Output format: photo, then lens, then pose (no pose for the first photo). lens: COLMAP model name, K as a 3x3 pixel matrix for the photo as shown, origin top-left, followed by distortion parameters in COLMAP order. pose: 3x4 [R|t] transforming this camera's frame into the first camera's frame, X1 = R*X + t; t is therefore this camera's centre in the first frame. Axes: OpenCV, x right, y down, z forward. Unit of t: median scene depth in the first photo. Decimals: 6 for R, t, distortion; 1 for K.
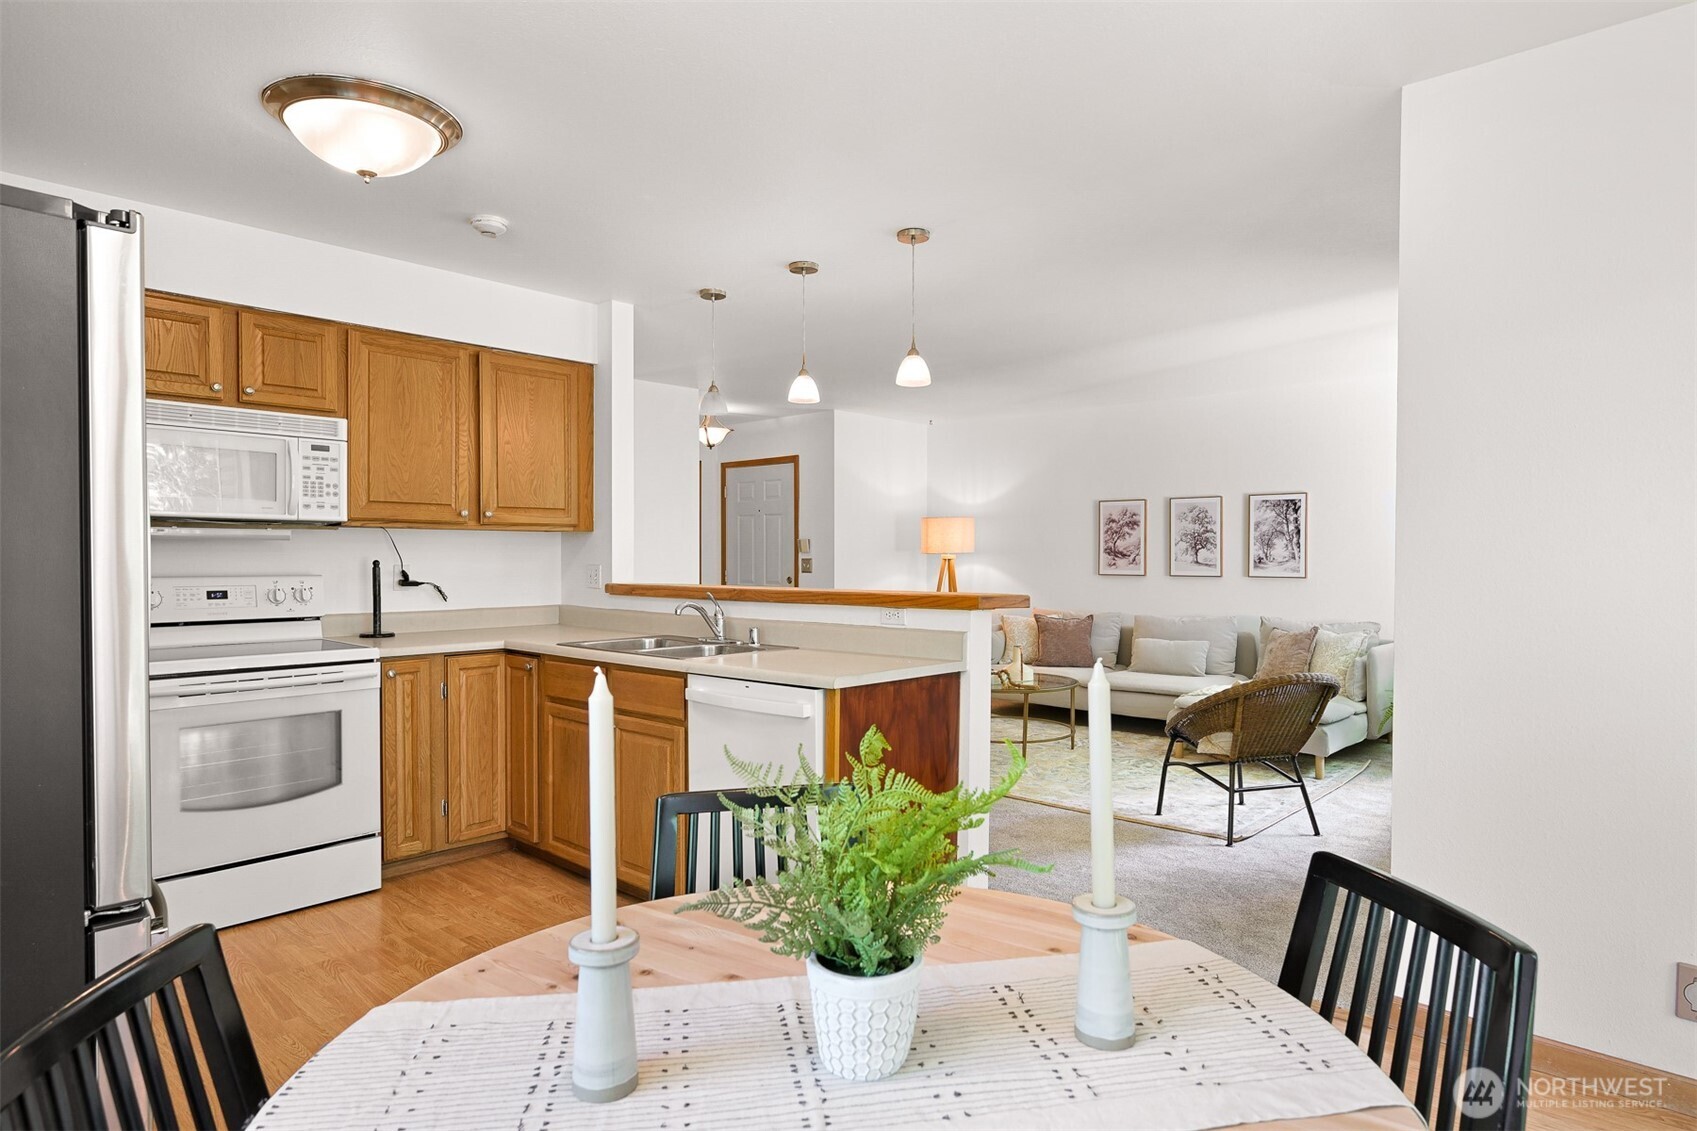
lens RADIAL K [[967.8, 0, 848.5], [0, 967.8, 565.5], [0, 0, 1]] dist [-0.004676, -0.000275]
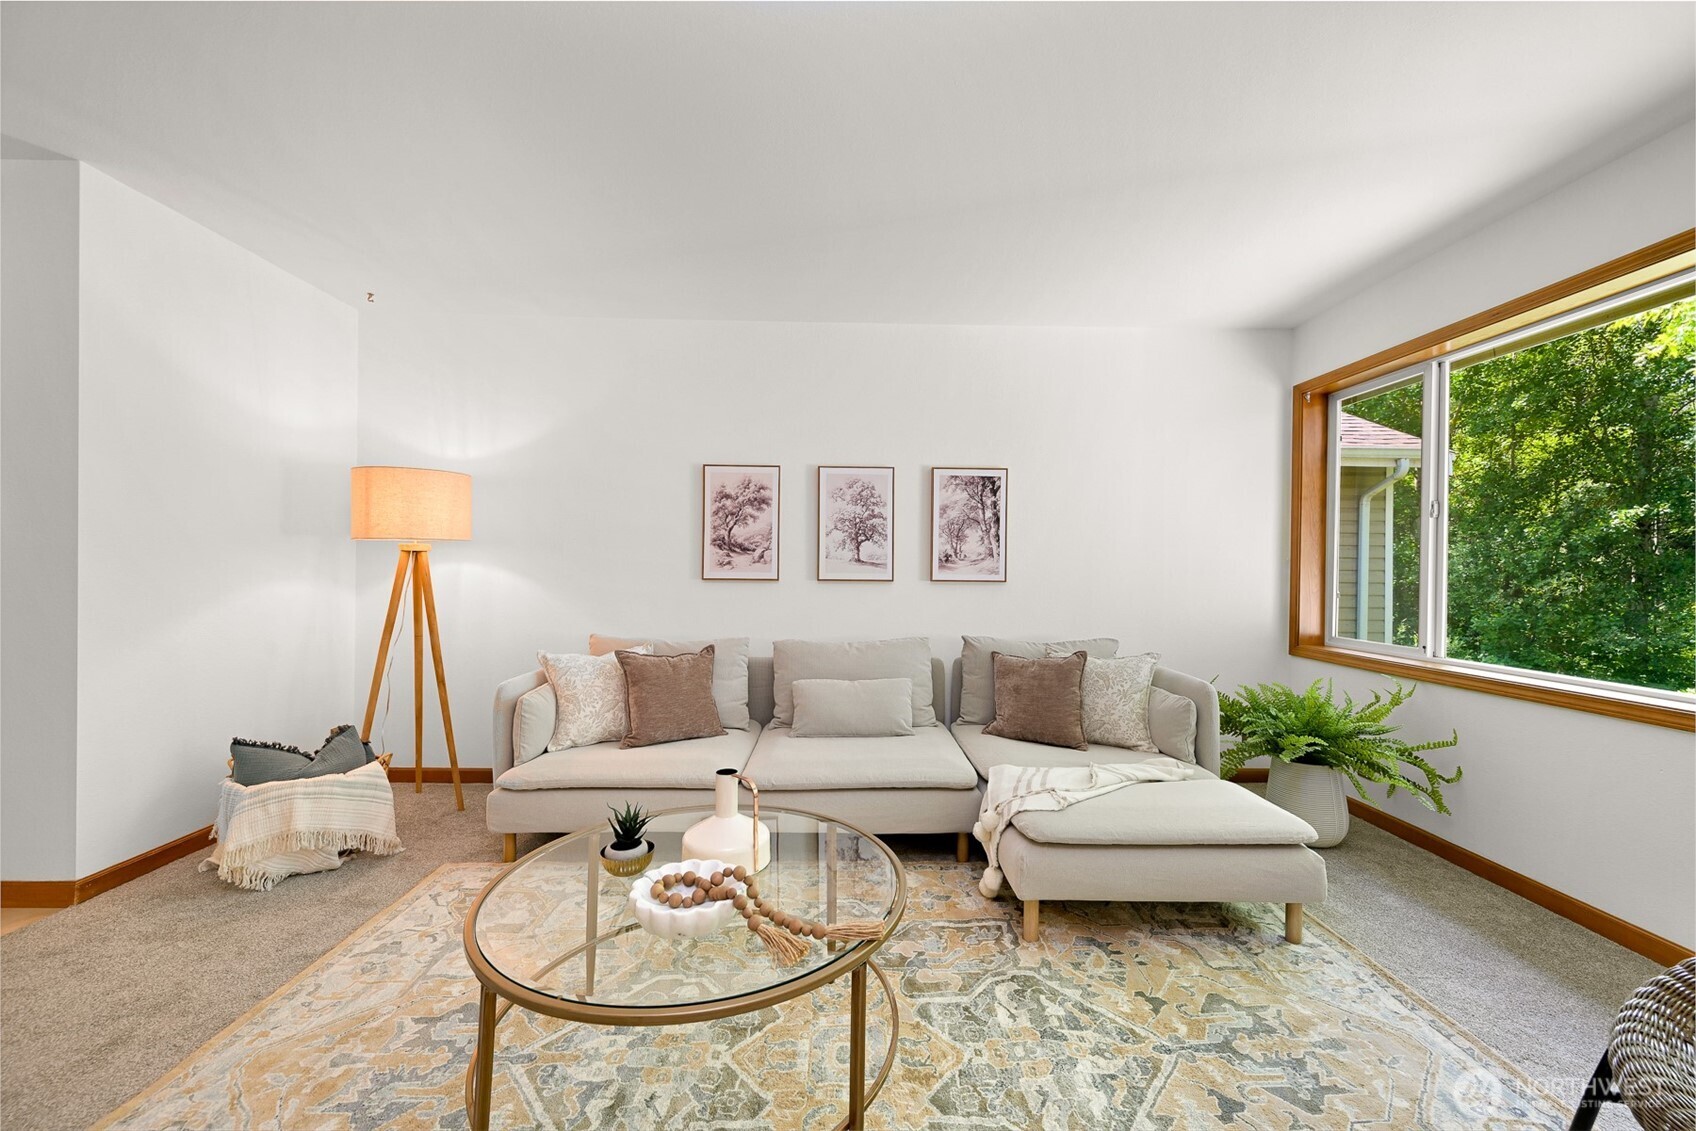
lens RADIAL K [[664.2, 0, 856.7], [0, 664.2, 569.6], [0, 0, 1]] dist [-0.000949, 0.000068]
pose [[0.715809, 0.005331, 0.698276, 0.026928], [-0.000564, 0.999975, -0.007056, 0.006880], [-0.698296, 0.004657, 0.715794, 0.687058]]
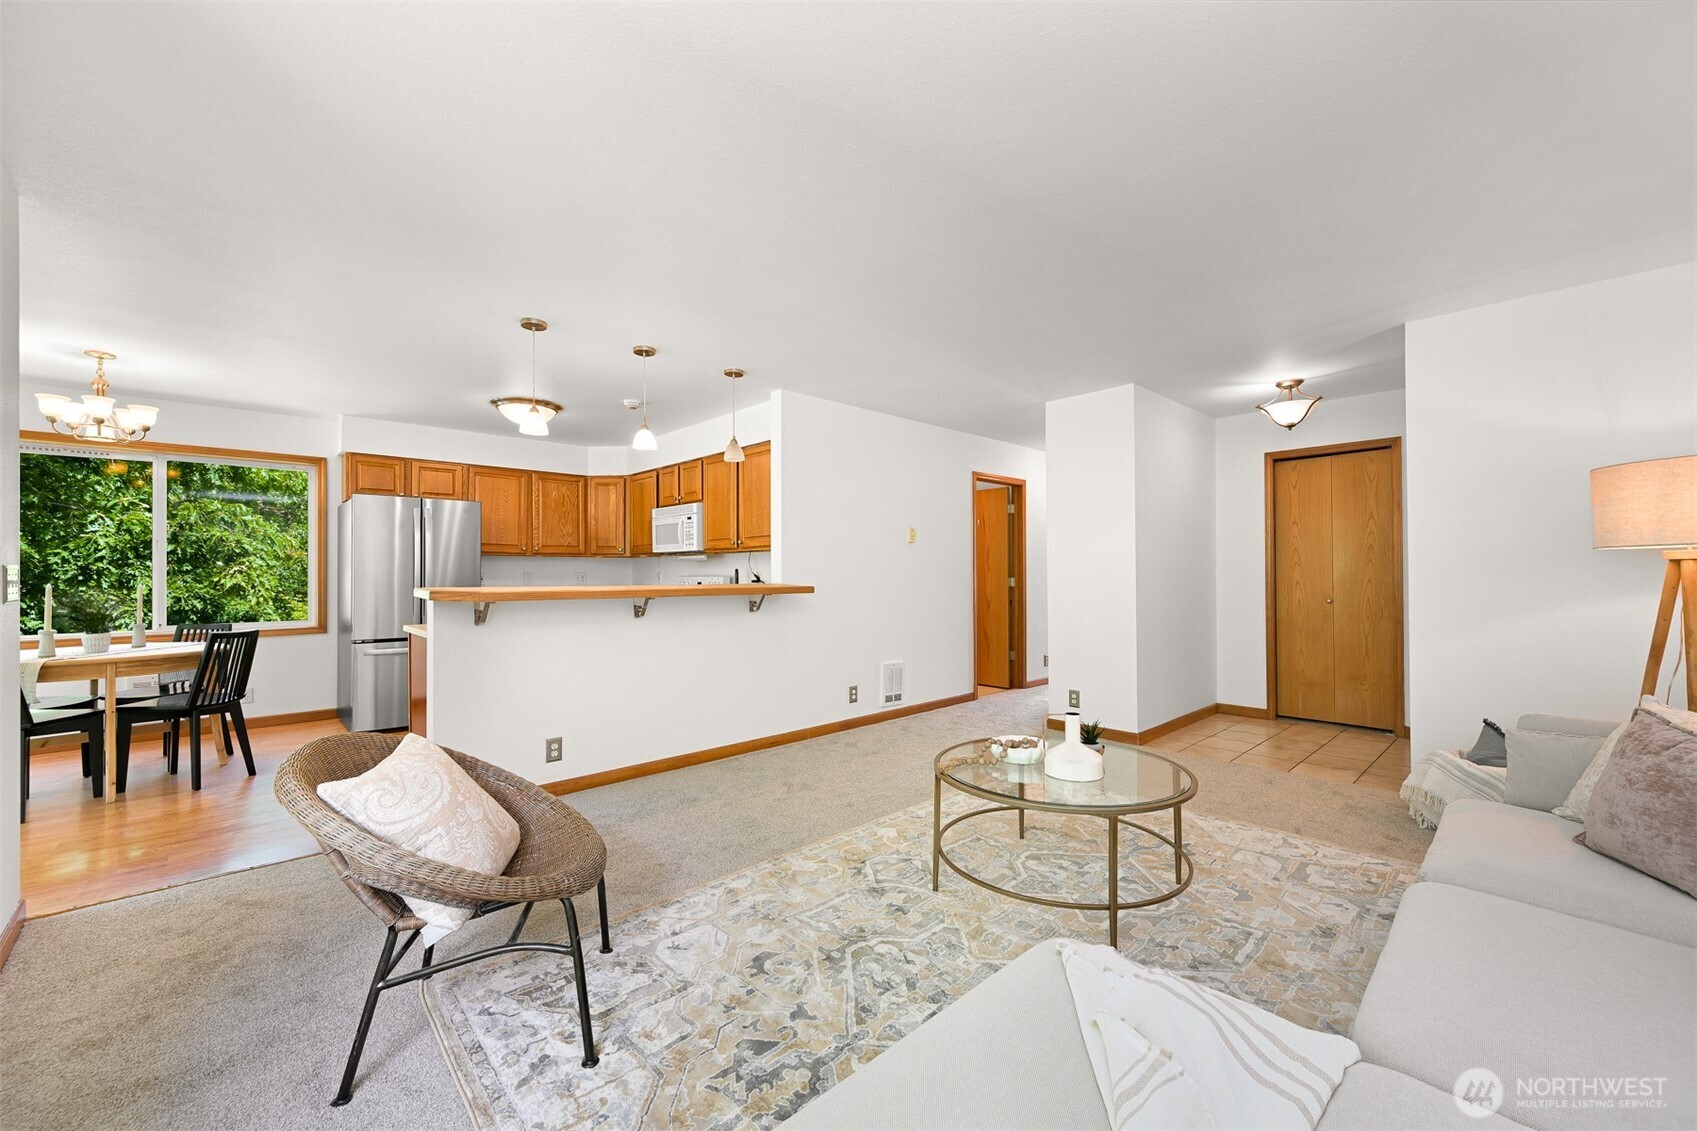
lens RADIAL K [[664.6, 0, 857.2], [0, 664.6, 569.6], [0, 0, 1]] dist [-0.000949, 0.000068]
pose [[-0.065806, -0.006830, -0.997809, 0.502207], [-0.005639, 0.999963, -0.006472, 0.001881], [0.997816, 0.005200, -0.065842, 0.790786]]
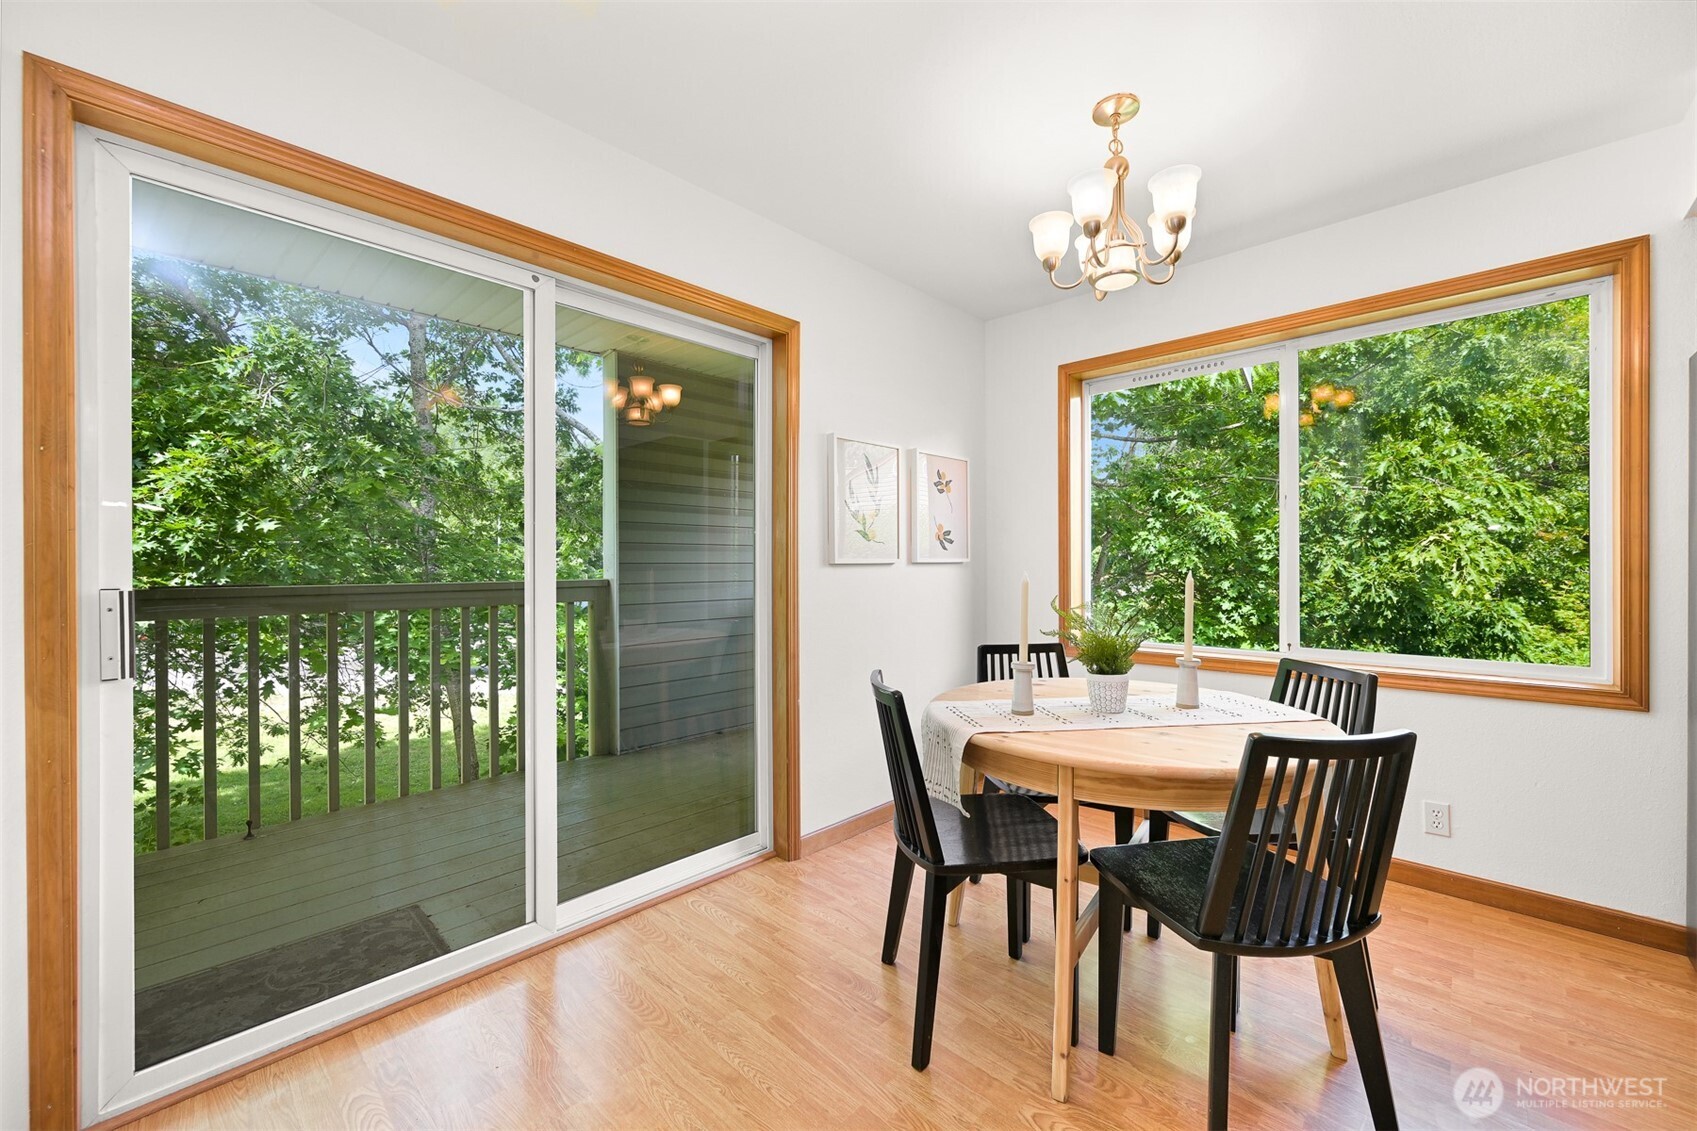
lens RADIAL K [[664.6, 0, 857.2], [0, 664.6, 569.6], [0, 0, 1]] dist [-0.000949, 0.000068]
pose [[-0.999893, 0.002297, 0.014474, 0.098708], [0.002658, 0.999685, 0.024946, 0.006653], [-0.014412, 0.024982, -0.999584, 0.413815]]
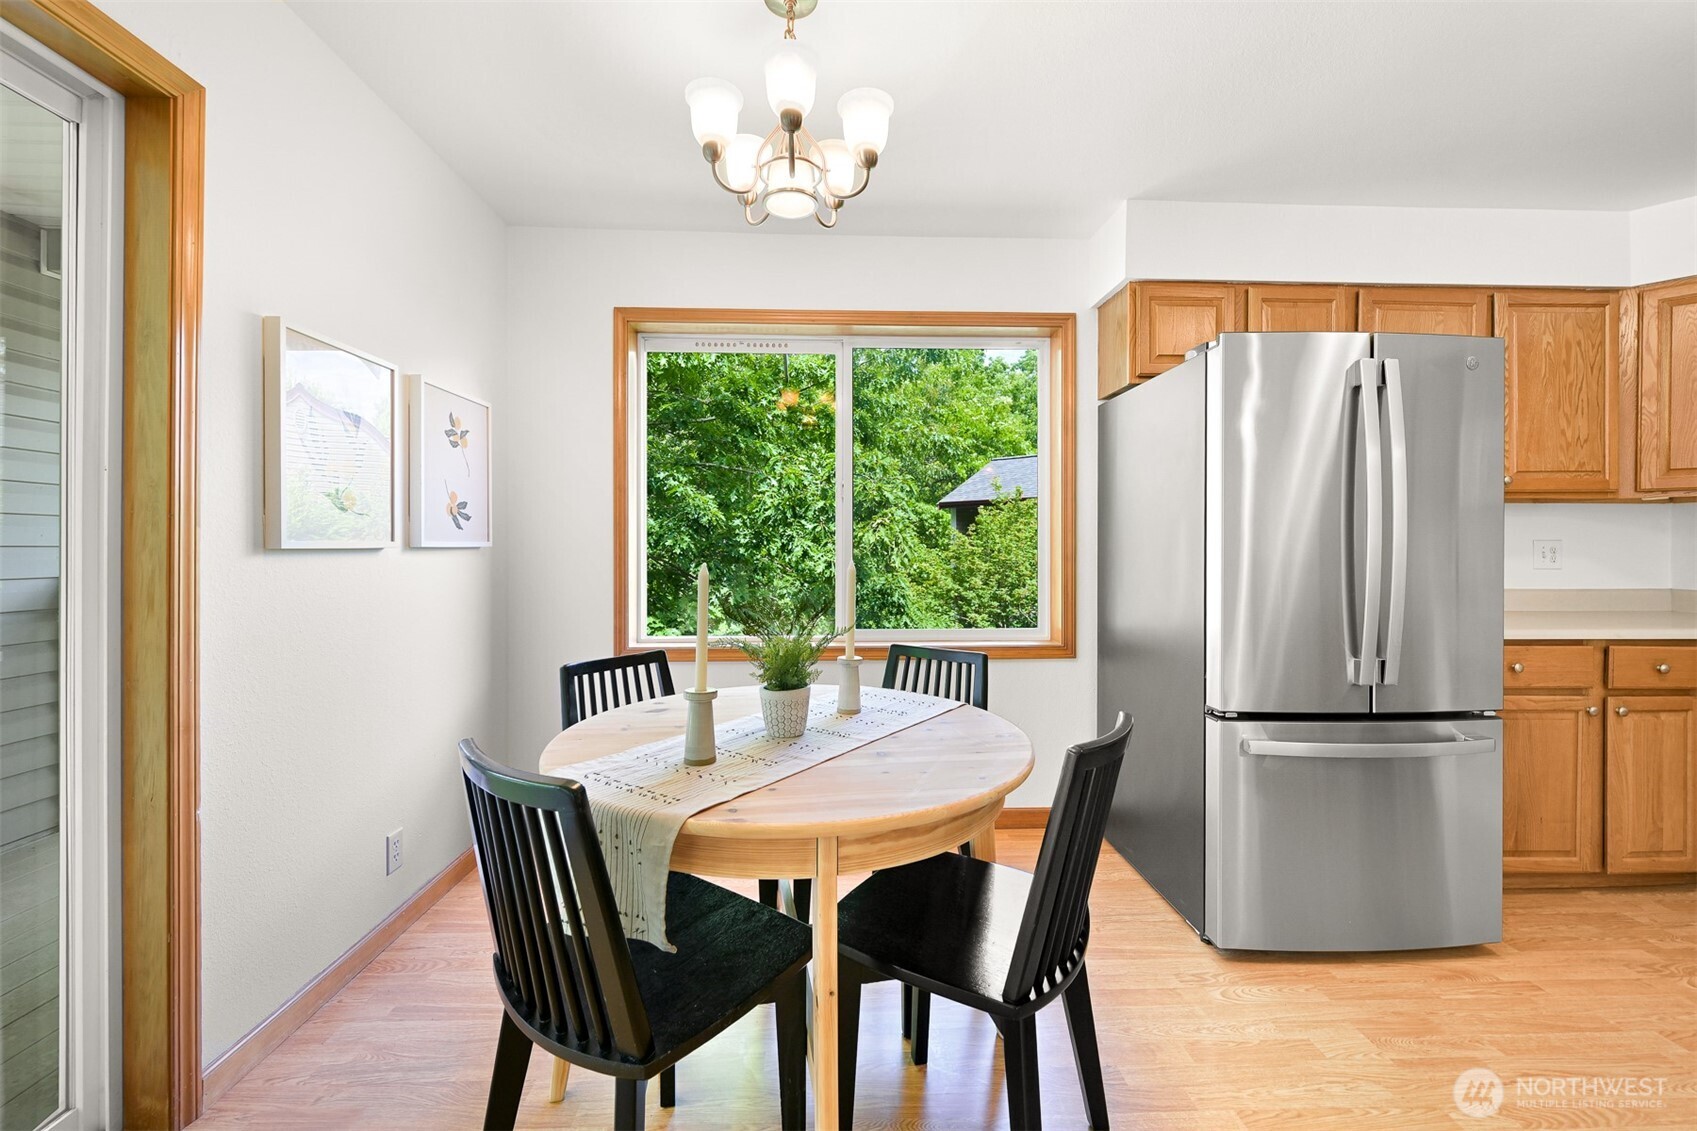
lens RADIAL K [[667.9, 0, 852.8], [0, 667.9, 543.4], [0, 0, 1]] dist [0.001619, 0.000482]
pose [[-0.707624, 0.003849, -0.706579, 0.140138], [-0.008233, 0.999872, 0.013691, 0.005754], [0.706541, 0.015505, -0.707502, 0.315122]]
